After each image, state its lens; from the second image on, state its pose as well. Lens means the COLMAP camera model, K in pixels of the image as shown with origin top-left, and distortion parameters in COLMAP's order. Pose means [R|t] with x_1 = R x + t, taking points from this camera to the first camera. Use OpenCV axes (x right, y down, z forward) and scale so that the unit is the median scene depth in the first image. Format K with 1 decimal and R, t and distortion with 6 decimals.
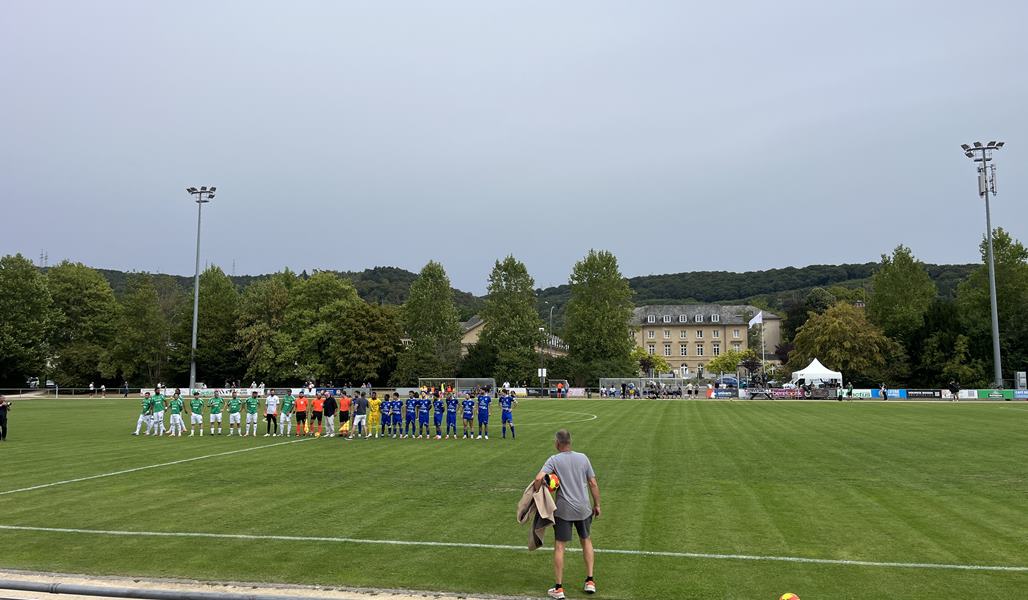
lens RADIAL K [[779.4, 0, 514.0], [0, 779.4, 300.0], [0, 0, 1]] dist [0.072378, -0.088853]
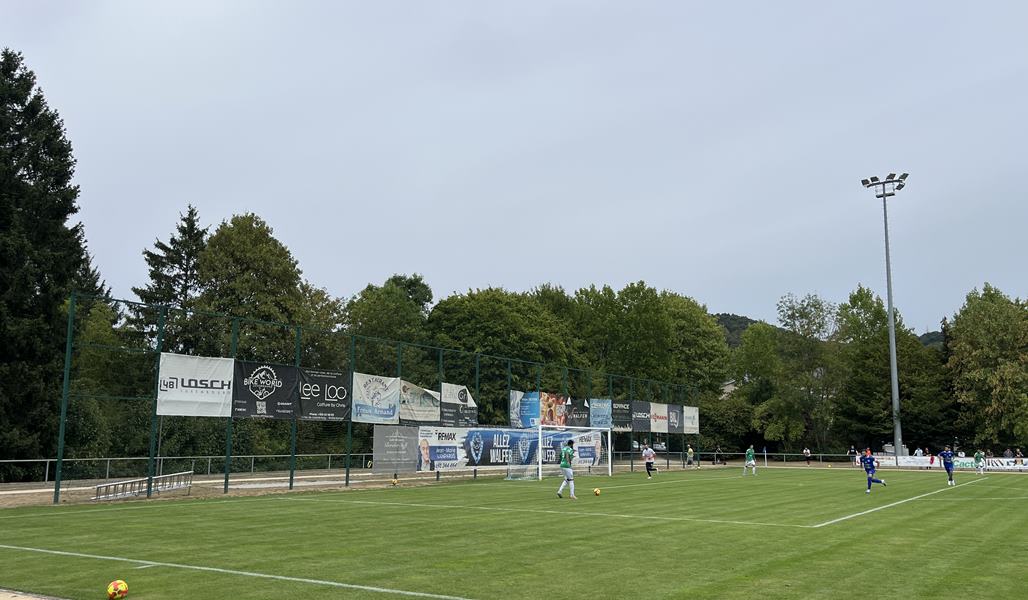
lens RADIAL K [[899.6, 0, 498.4], [0, 899.6, 301.5], [0, 0, 1]] dist [0.050417, -0.003840]
pose [[0.938326, -0.047980, -0.342408, -0.478367], [0.026547, 0.997399, -0.067012, 0.019414], [0.344732, 0.053789, 0.937159, 0.109438]]
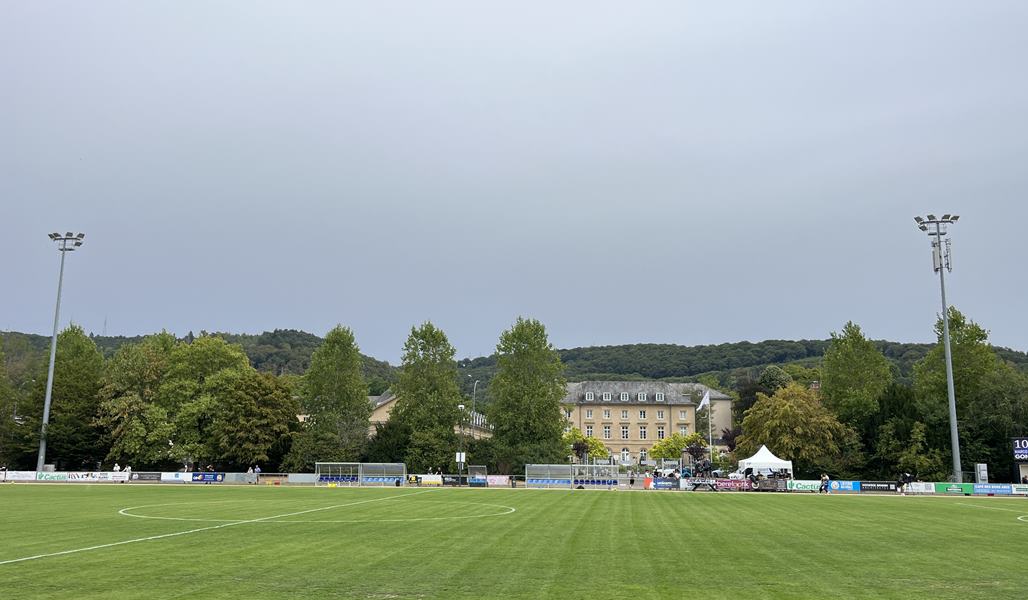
lens RADIAL K [[889.8, 0, 514.4], [0, 889.8, 307.4], [0, 0, 1]] dist [0.065327, -0.069075]
pose [[0.996089, 0.027100, 0.084100, 0.006771], [-0.020939, 0.997091, -0.073291, -0.001787], [-0.085842, 0.071243, 0.993758, -0.006108]]
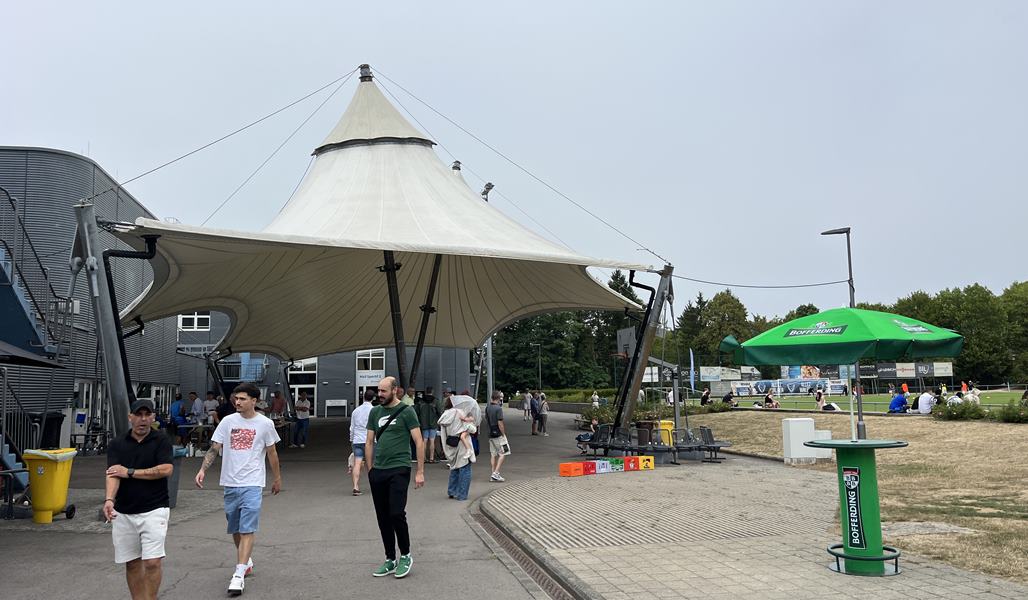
lens RADIAL K [[779.4, 0, 514.0], [0, 779.4, 300.0], [0, 0, 1]] dist [0.072378, -0.088853]
pose [[0.390586, -0.113984, -0.913482, 0.297991], [0.112113, 0.990808, -0.075695, -0.019063], [0.913714, -0.072848, 0.399775, -0.250358]]
